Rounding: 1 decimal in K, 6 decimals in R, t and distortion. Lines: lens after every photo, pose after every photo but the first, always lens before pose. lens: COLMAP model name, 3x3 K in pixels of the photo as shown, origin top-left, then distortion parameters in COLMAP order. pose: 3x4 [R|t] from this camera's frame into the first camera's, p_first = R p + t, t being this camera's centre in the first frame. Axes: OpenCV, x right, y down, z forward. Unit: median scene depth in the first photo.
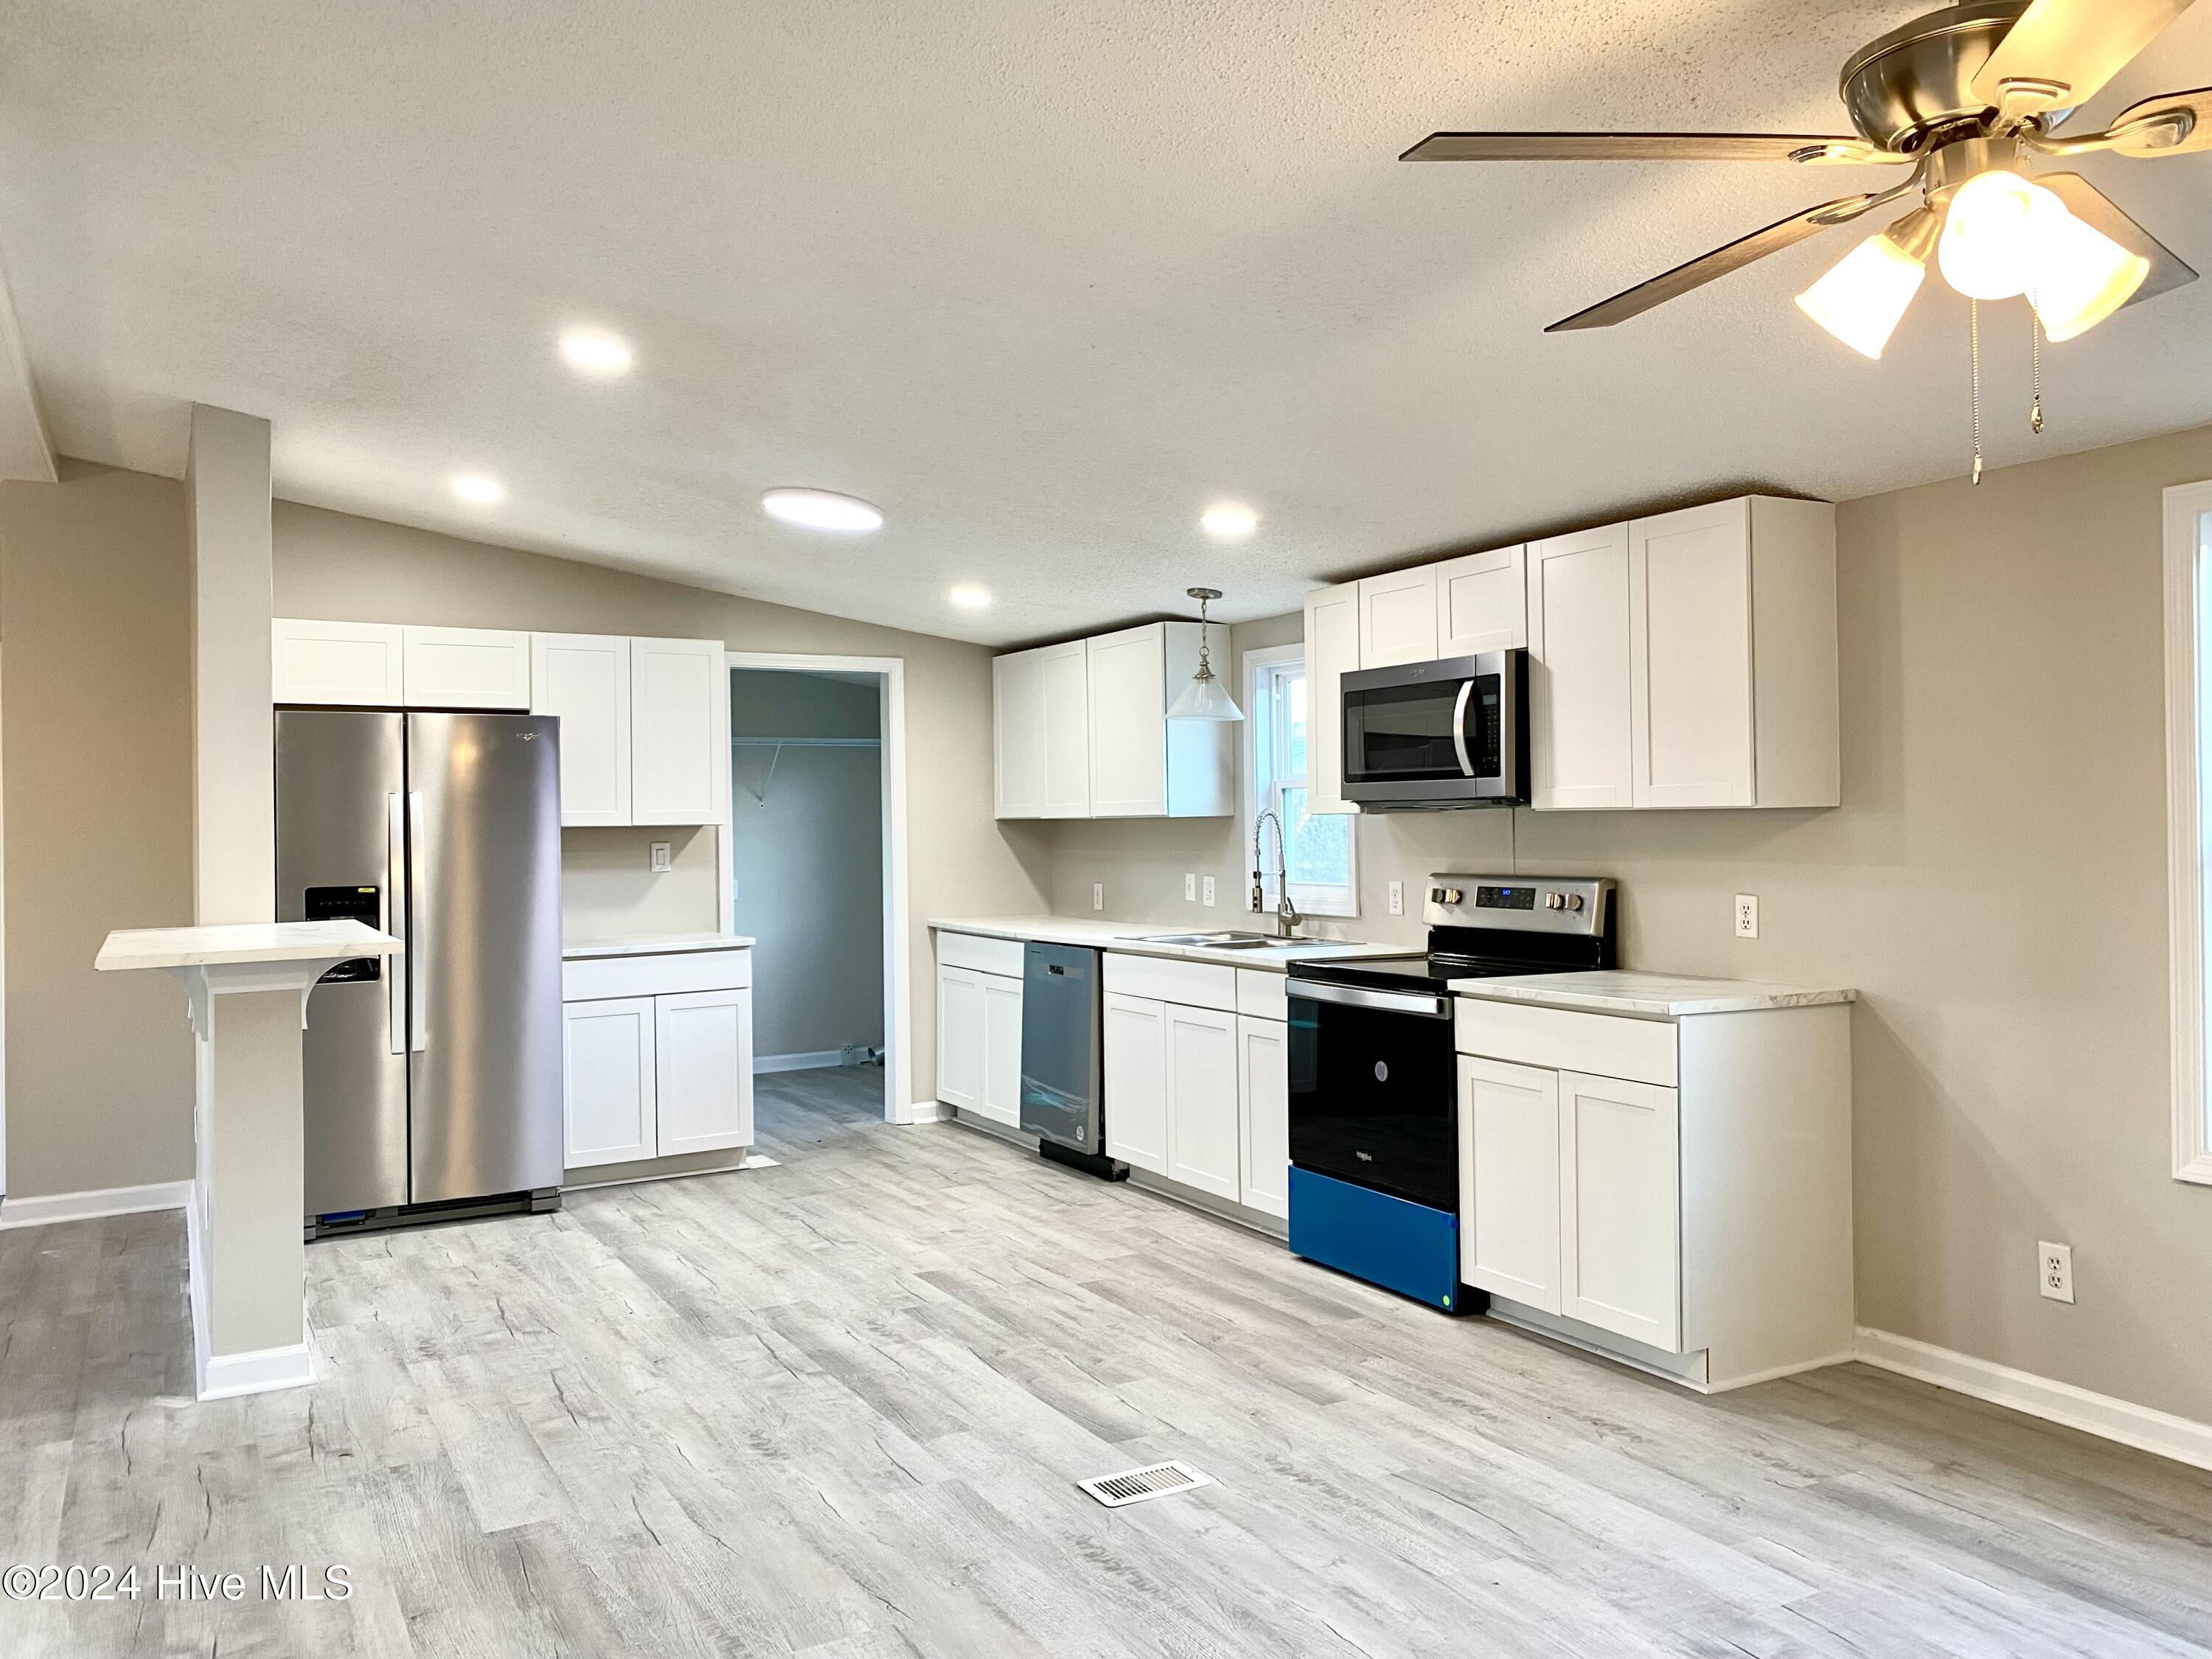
lens RADIAL K [[1692.9, 0, 1112.6], [0, 1692.9, 819.0], [0, 0, 1]] dist [0.042693, -0.034873]
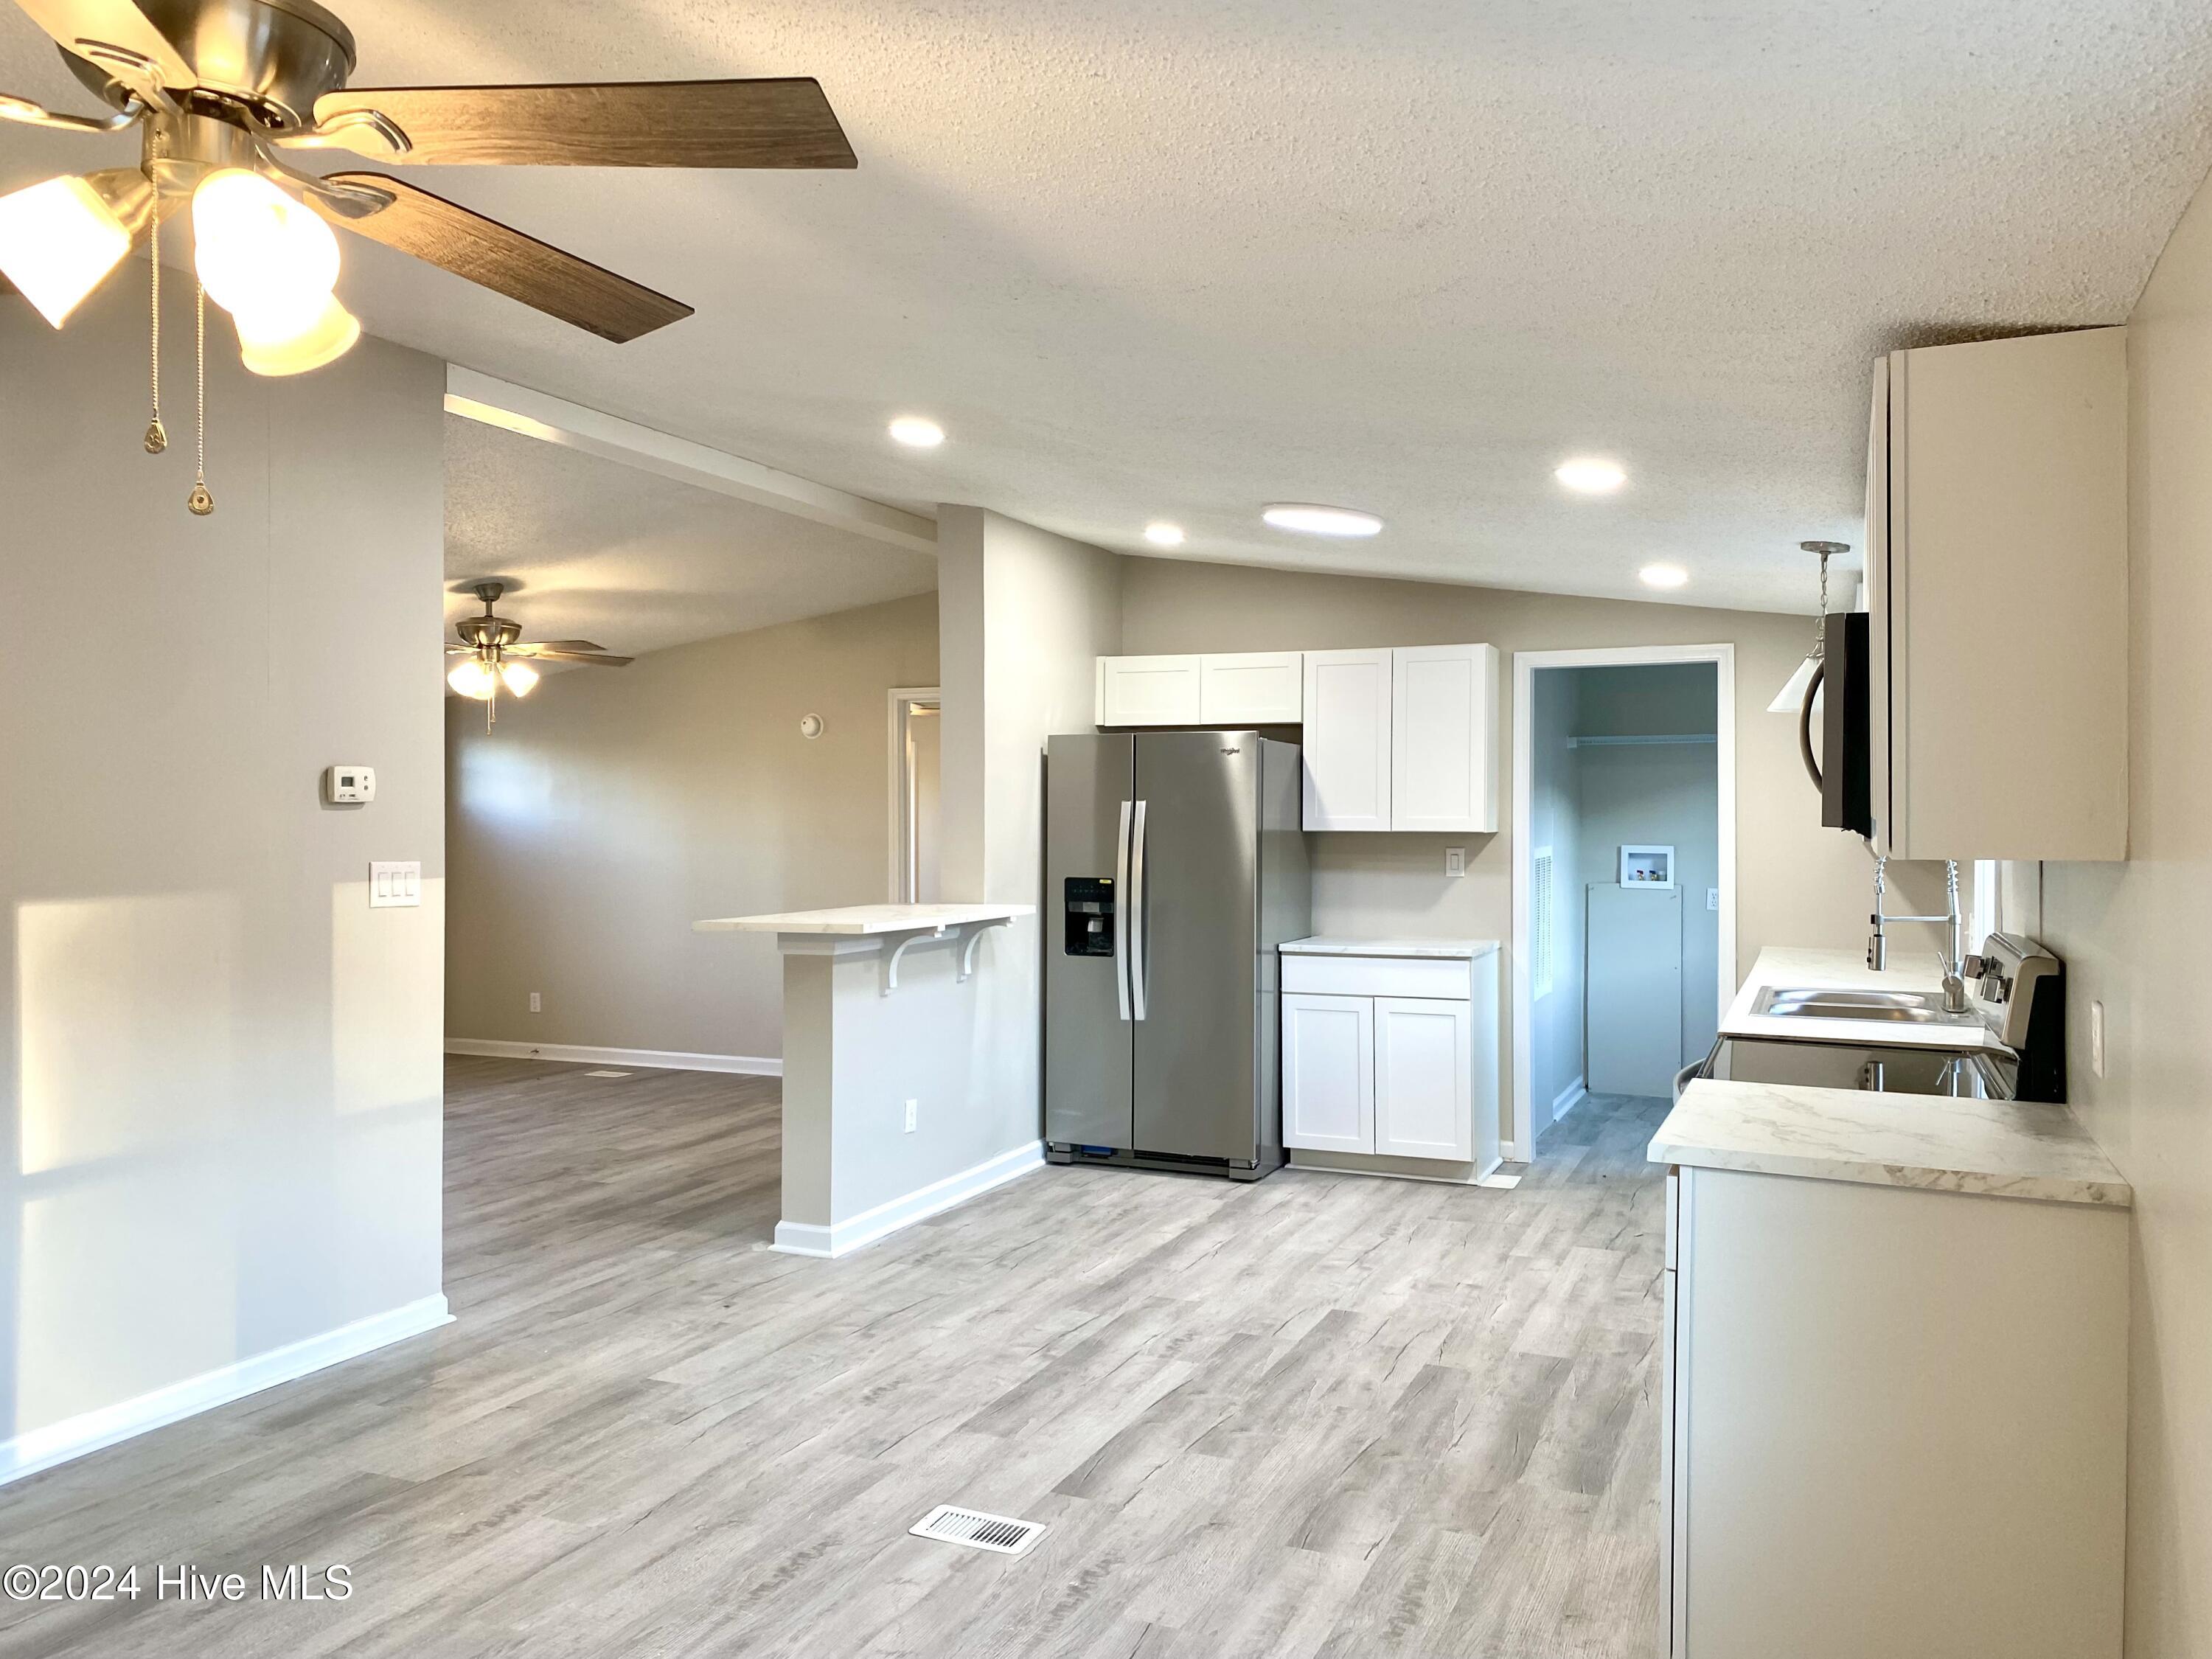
lens RADIAL K [[1692.9, 0, 1107.4], [0, 1692.9, 832.2], [0, 0, 1]] dist [0.042693, -0.034873]
pose [[0.595756, 0.023483, -0.802822, 0.703049], [-0.008280, 0.999699, 0.023098, -0.028489], [0.803123, -0.007113, 0.595771, 0.400379]]
